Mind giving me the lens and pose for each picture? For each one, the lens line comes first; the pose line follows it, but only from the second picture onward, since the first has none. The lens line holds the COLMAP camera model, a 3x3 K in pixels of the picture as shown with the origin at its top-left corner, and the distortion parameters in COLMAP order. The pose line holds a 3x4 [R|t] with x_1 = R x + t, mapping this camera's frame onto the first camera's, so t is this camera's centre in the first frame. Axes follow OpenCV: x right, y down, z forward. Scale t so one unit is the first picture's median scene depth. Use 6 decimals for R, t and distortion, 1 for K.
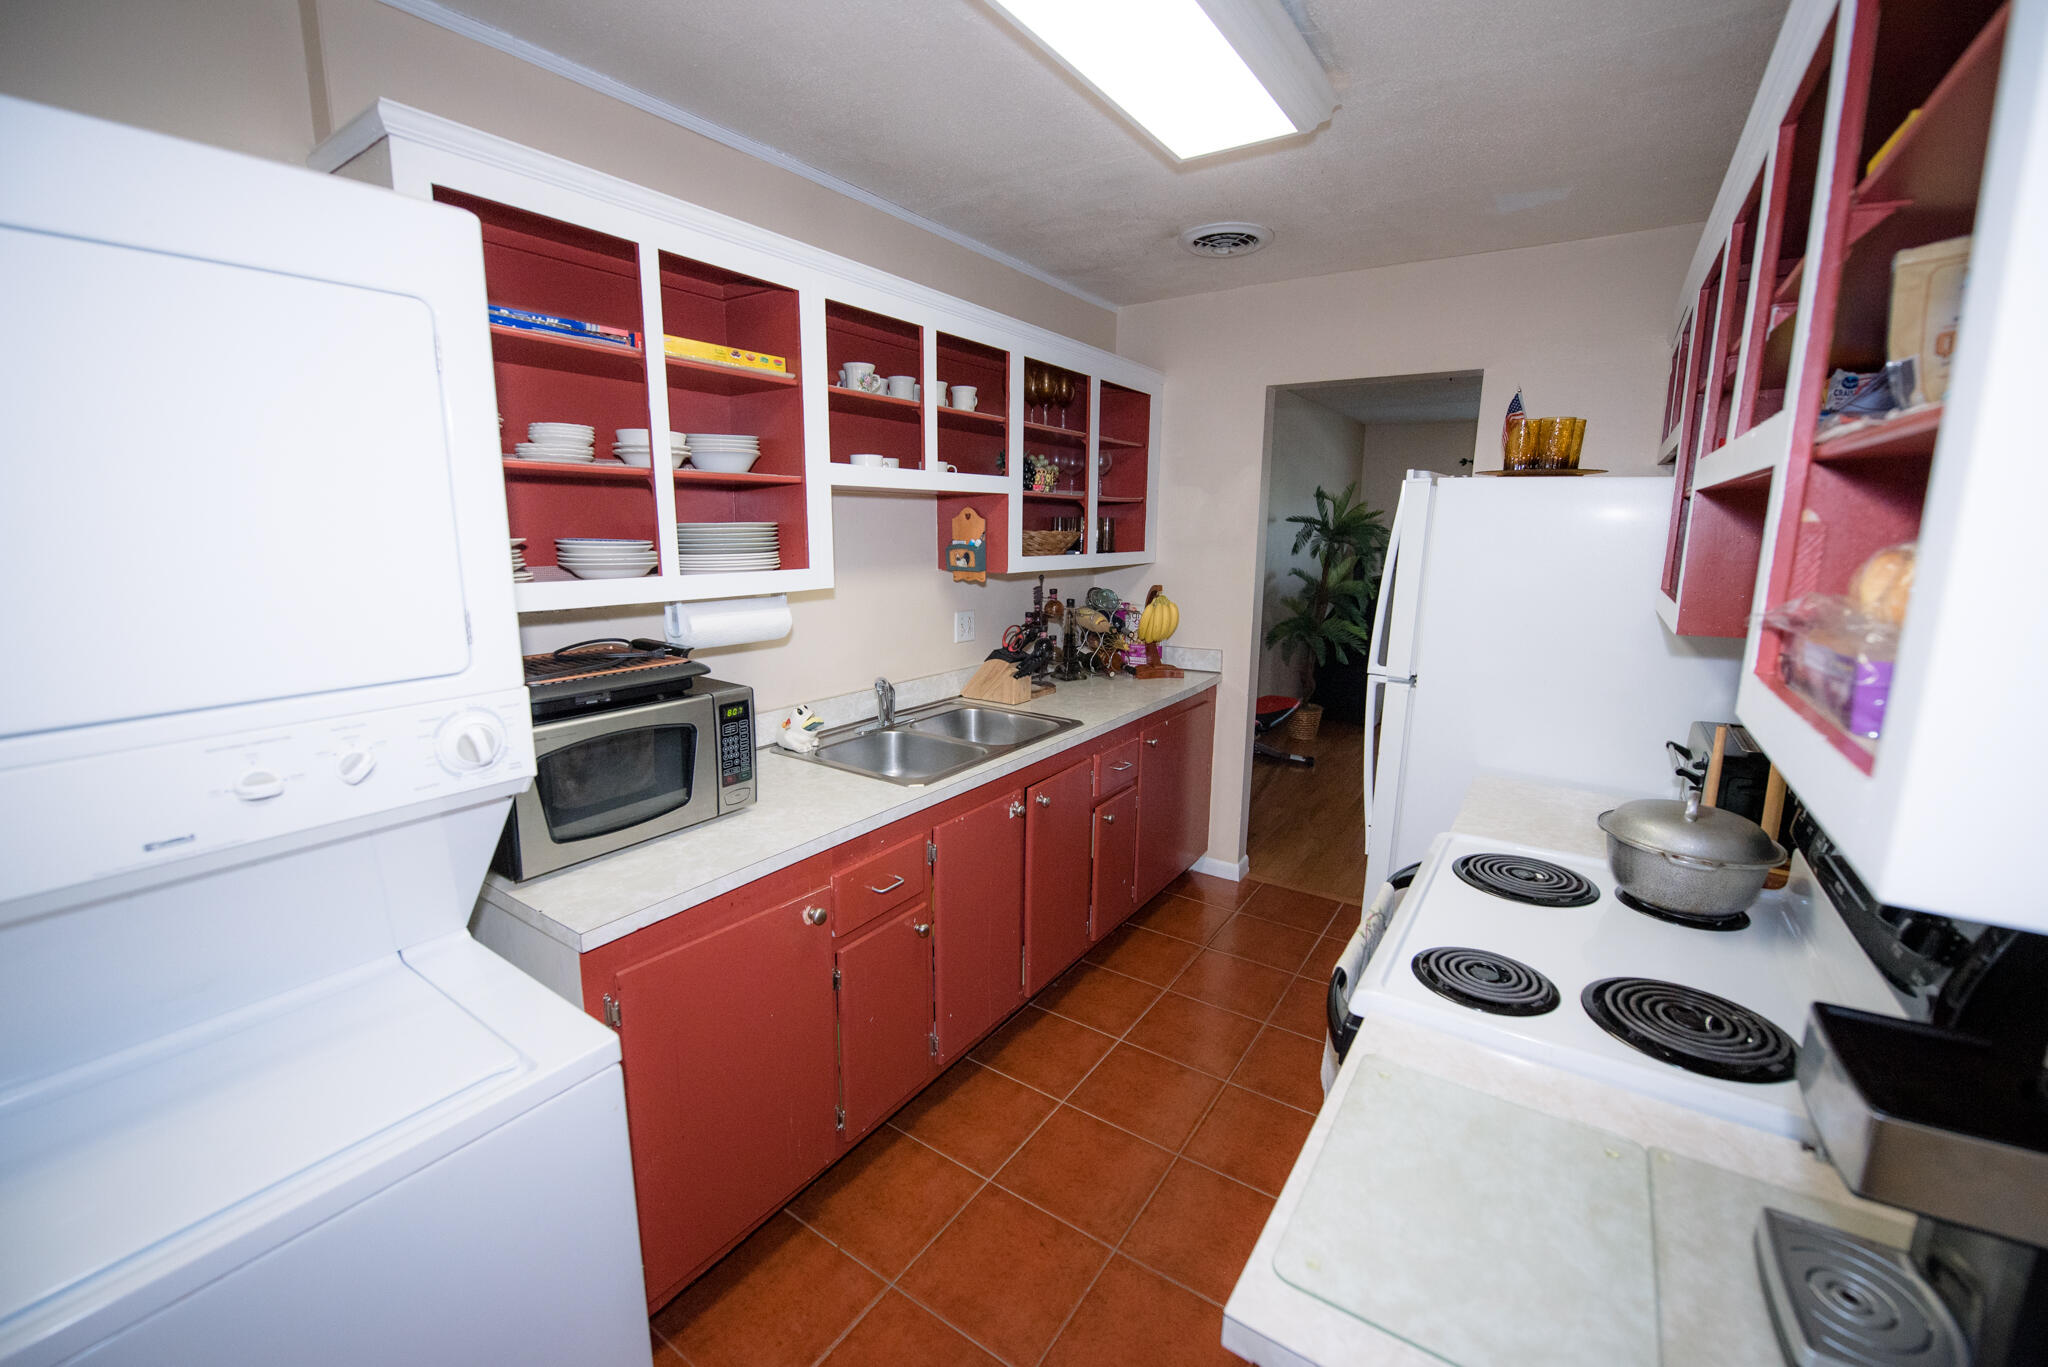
lens RADIAL K [[834.8, 0, 1024.0], [0, 834.8, 683.5], [0, 0, 1]] dist [0.000355, -0.000038]
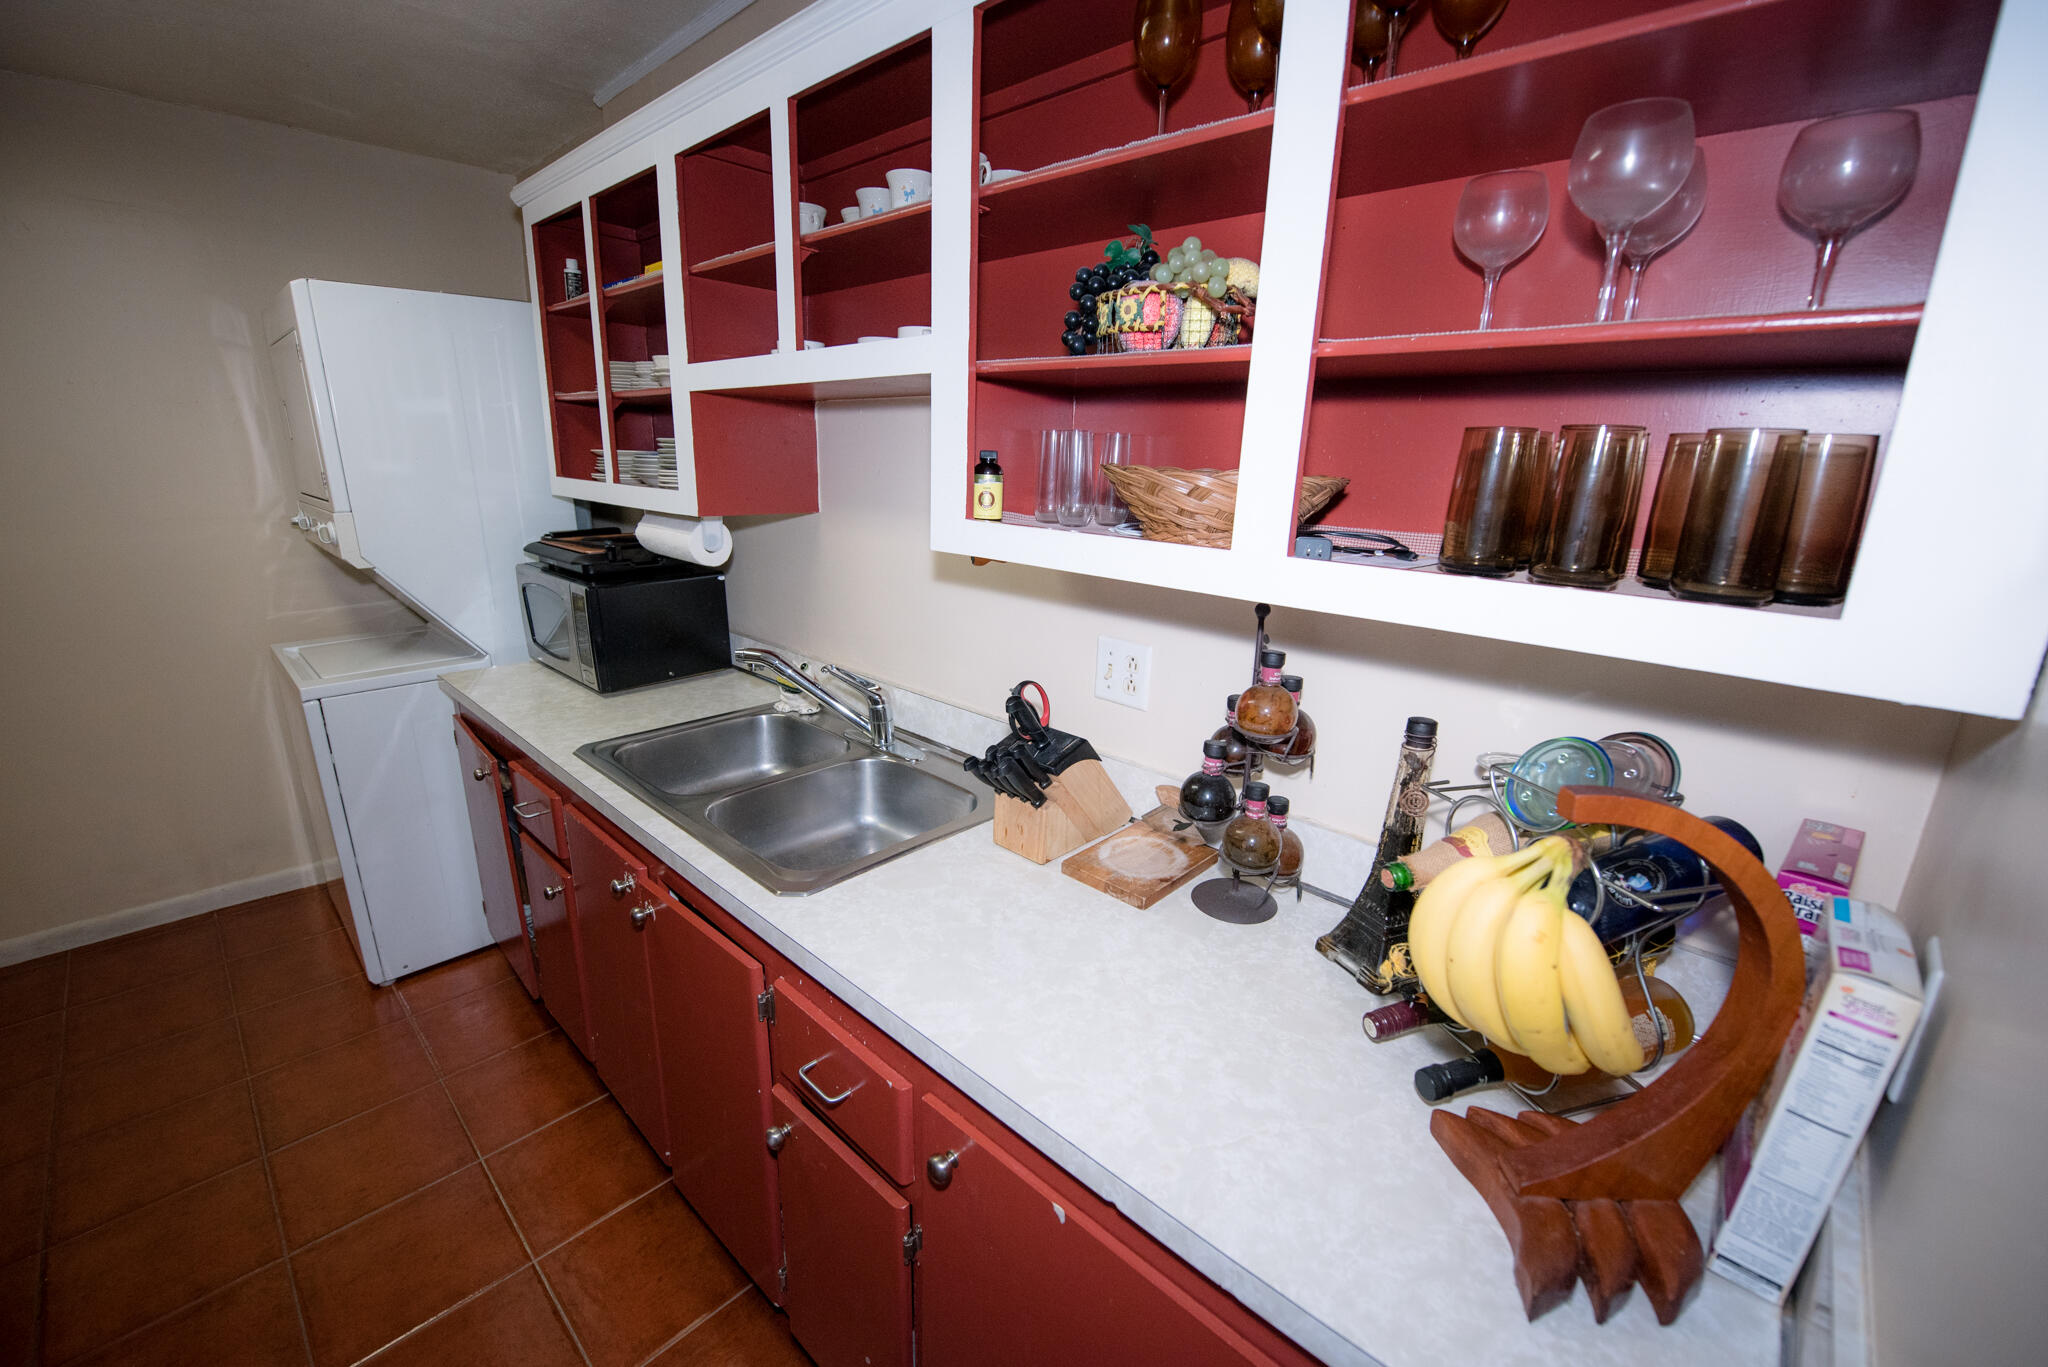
lens RADIAL K [[834.8, 0, 1024.0], [0, 834.8, 683.5], [0, 0, 1]] dist [0.000355, -0.000038]
pose [[-0.157535, 0.239090, -0.958133, 0.516470], [-0.213649, 0.939017, 0.269448, -0.228684], [0.964125, 0.247151, -0.096847, 1.293774]]
